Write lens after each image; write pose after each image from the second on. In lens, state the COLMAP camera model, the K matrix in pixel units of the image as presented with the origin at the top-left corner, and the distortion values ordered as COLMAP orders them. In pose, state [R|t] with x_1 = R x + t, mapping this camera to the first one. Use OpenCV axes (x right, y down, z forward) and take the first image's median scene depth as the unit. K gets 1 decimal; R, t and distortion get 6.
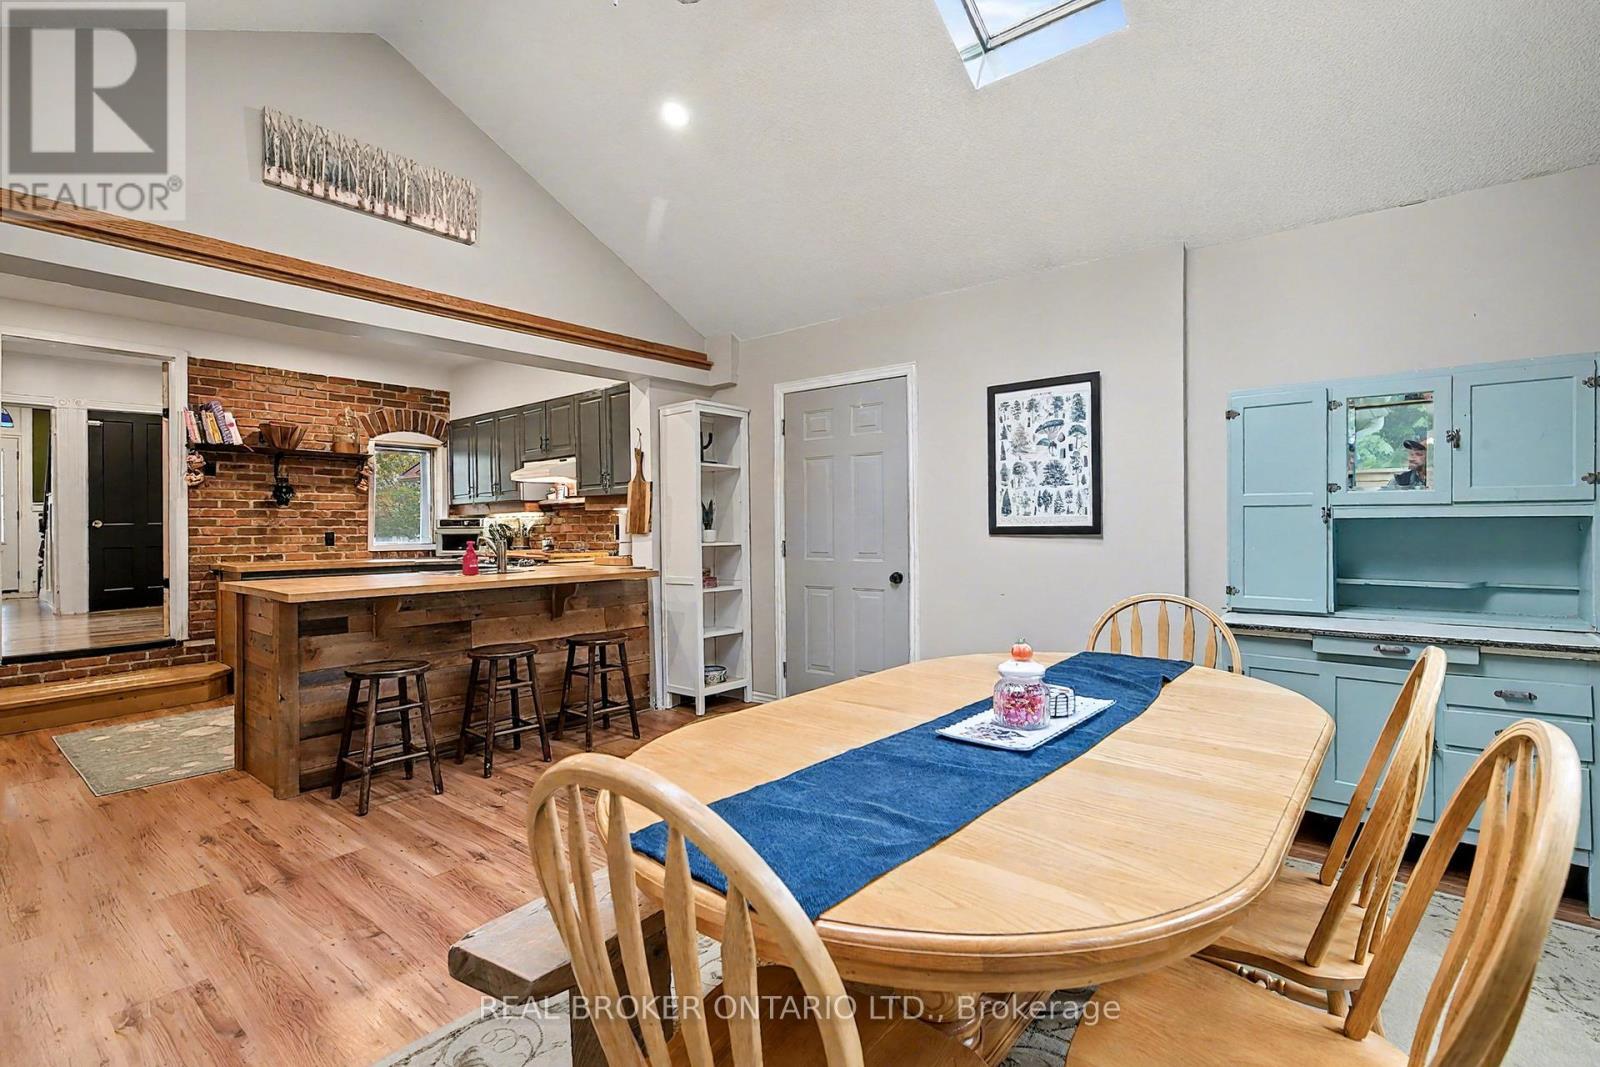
lens RADIAL K [[734.8, 0, 806.3], [0, 734.8, 535.7], [0, 0, 1]] dist [-0.002200, 0.000407]
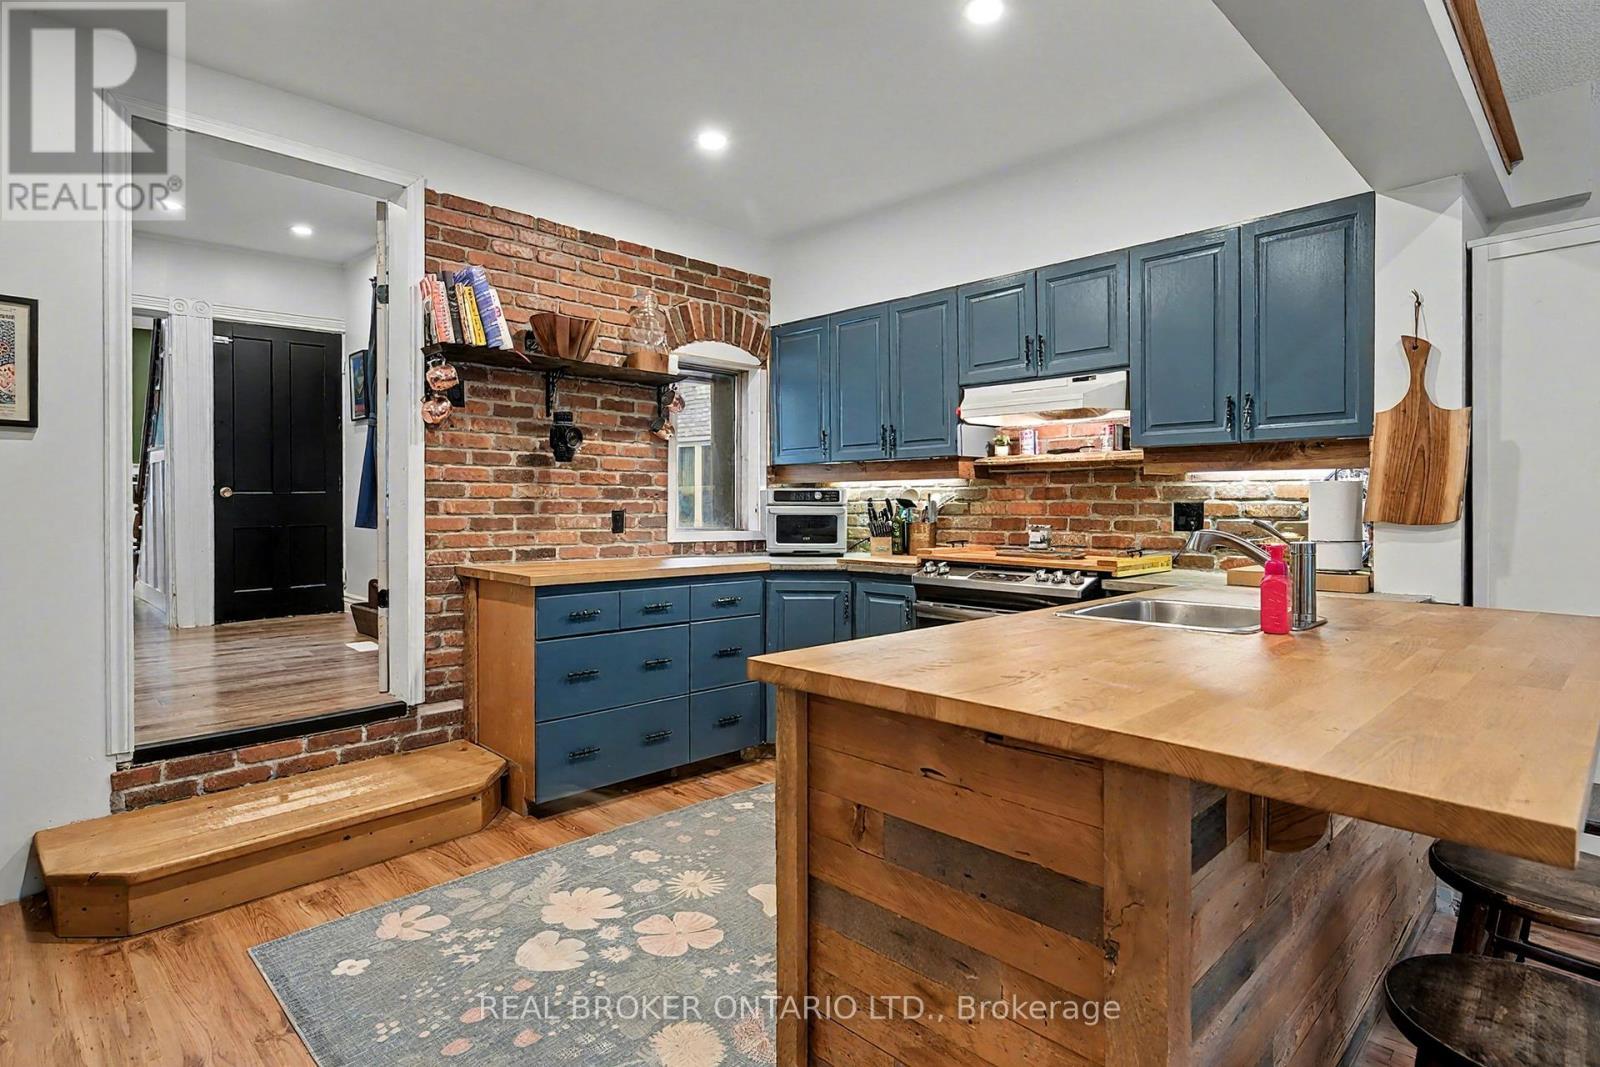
lens RADIAL K [[838.9, 0, 797.7], [0, 838.9, 525.7], [0, 0, 1]] dist [-0.002875, 0.003685]
pose [[0.993948, 0.014275, -0.108919, -0.491873], [-0.012752, 0.999811, 0.014667, -0.004290], [0.109108, -0.013189, 0.993942, 0.402072]]
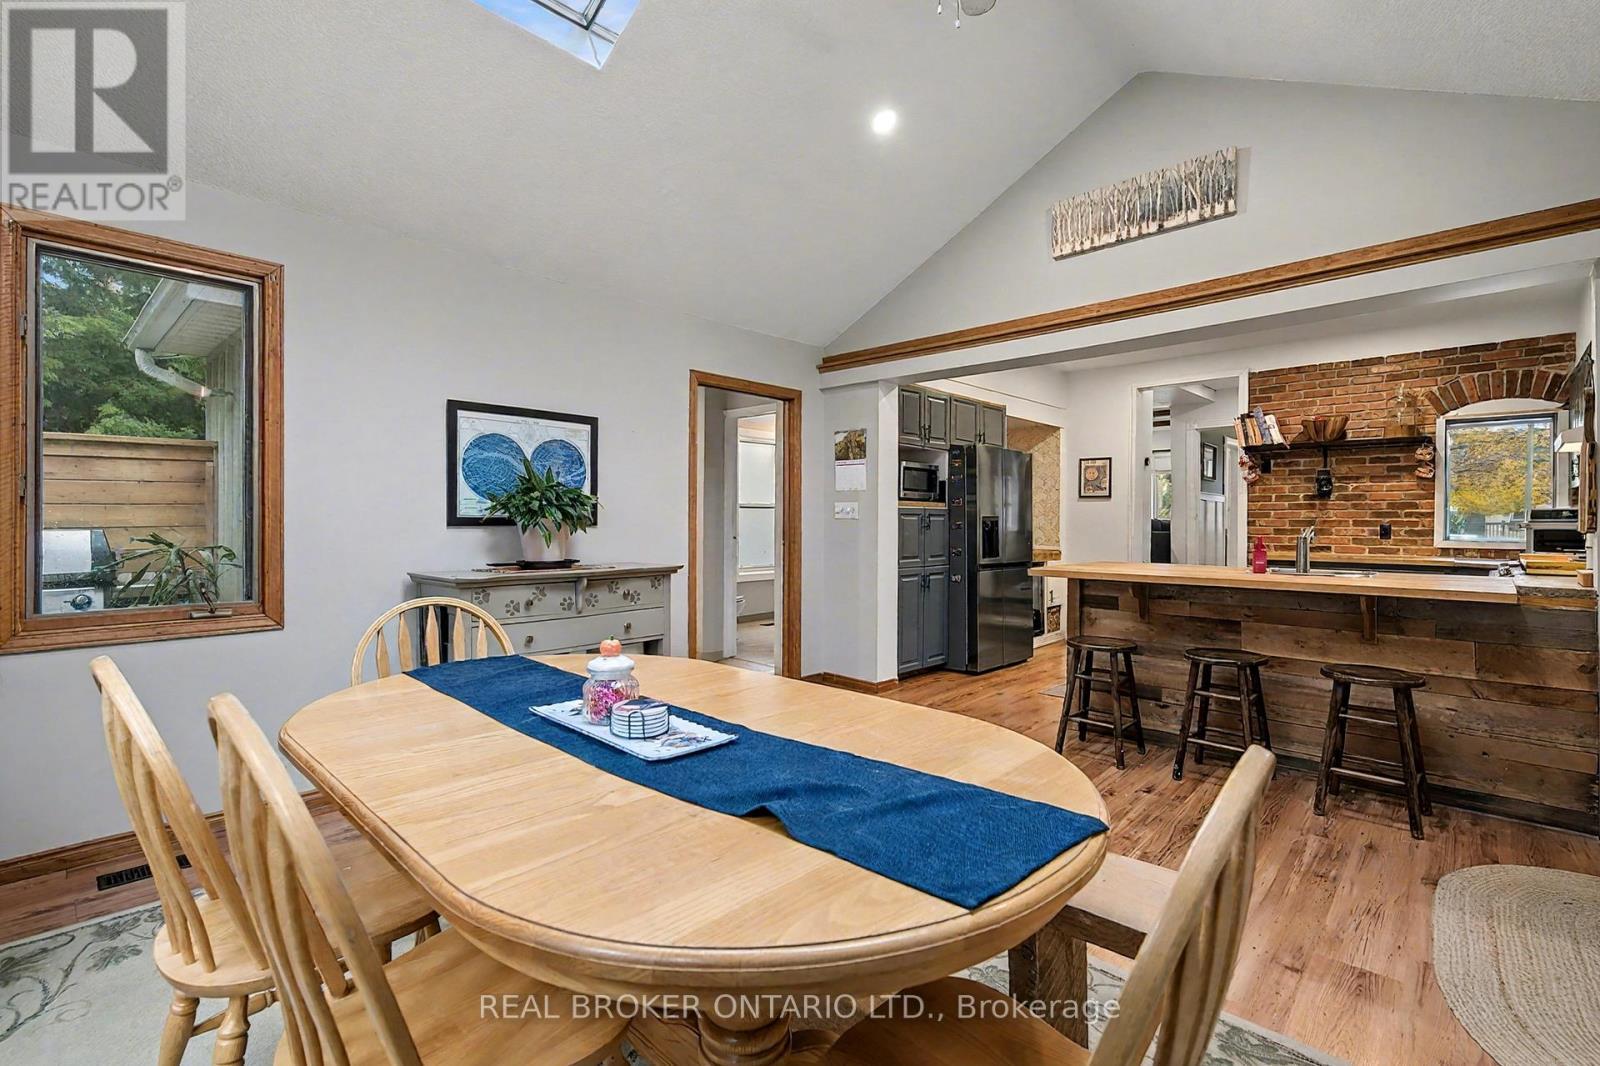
lens RADIAL K [[734.8, 0, 812.2], [0, 734.8, 523.8], [0, 0, 1]] dist [-0.002200, 0.000407]
pose [[-0.074498, 0.008194, -0.997188, 0.370193], [-0.013269, 0.999870, 0.009207, -0.005349], [0.997133, 0.013918, -0.074380, 0.393529]]
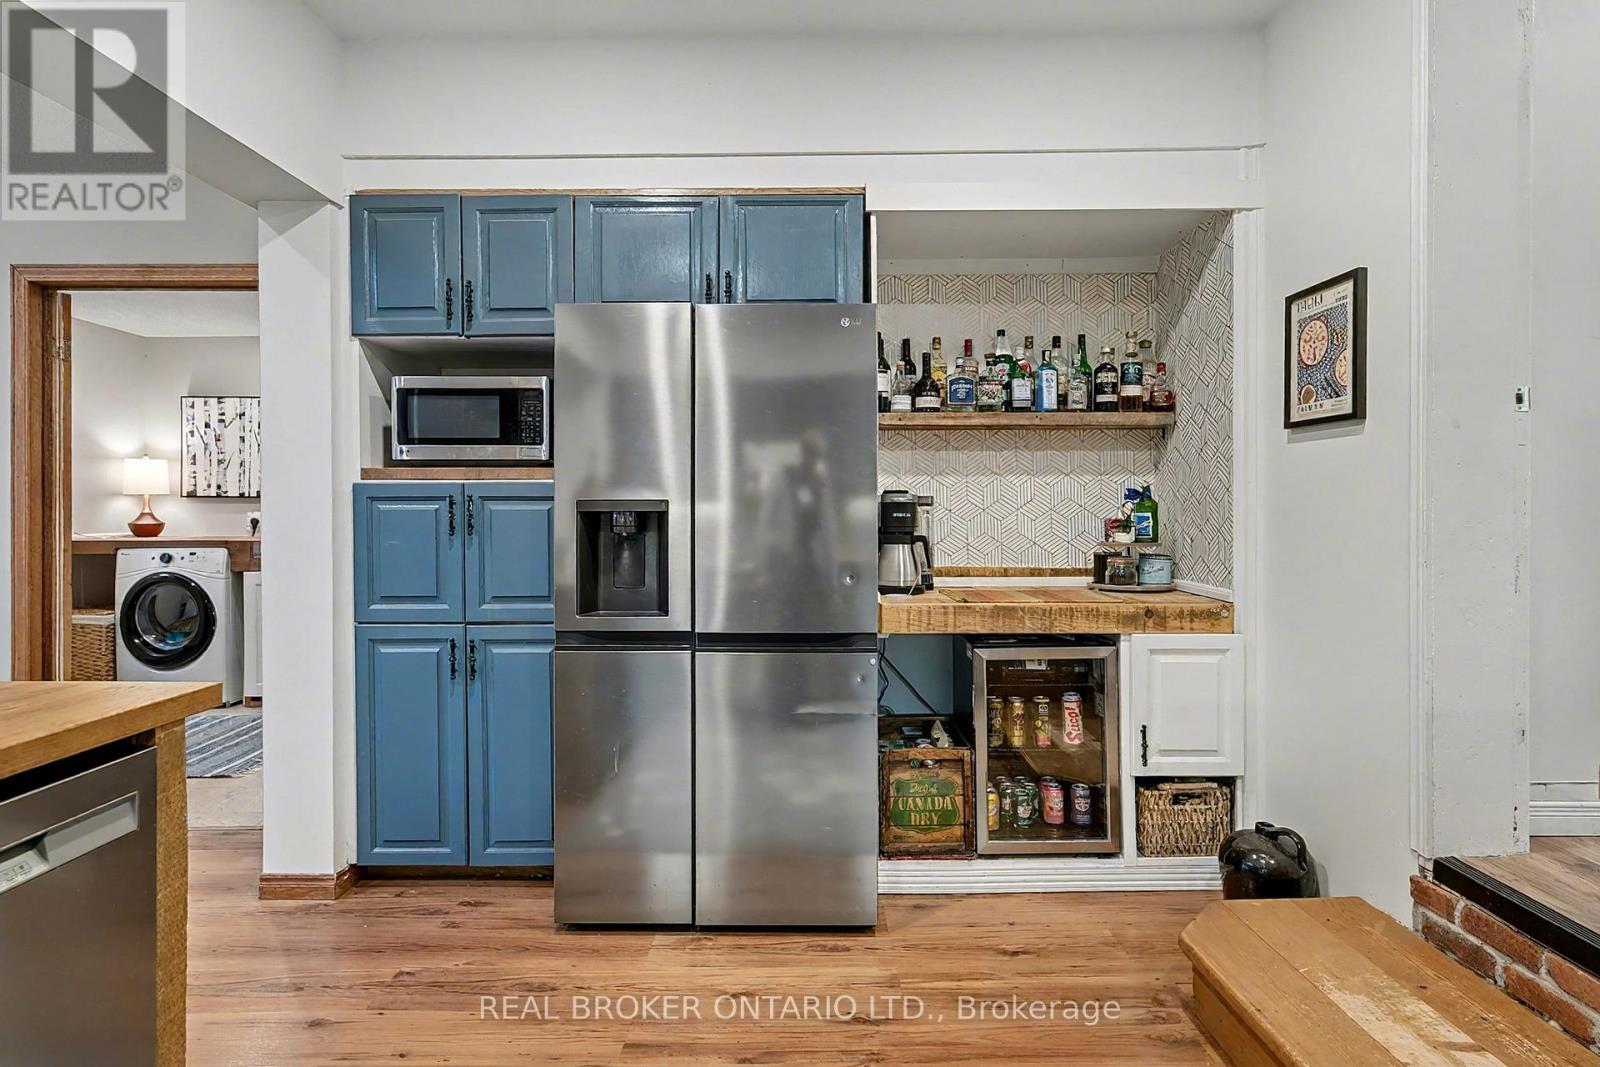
lens RADIAL K [[838.9, 0, 812.9], [0, 838.9, 518.3], [0, 0, 1]] dist [-0.002875, 0.003685]
pose [[-0.793620, 0.006457, -0.608379, -0.520858], [0.001406, 0.999960, 0.008778, -0.003665], [0.608412, 0.006111, -0.793598, 0.981371]]
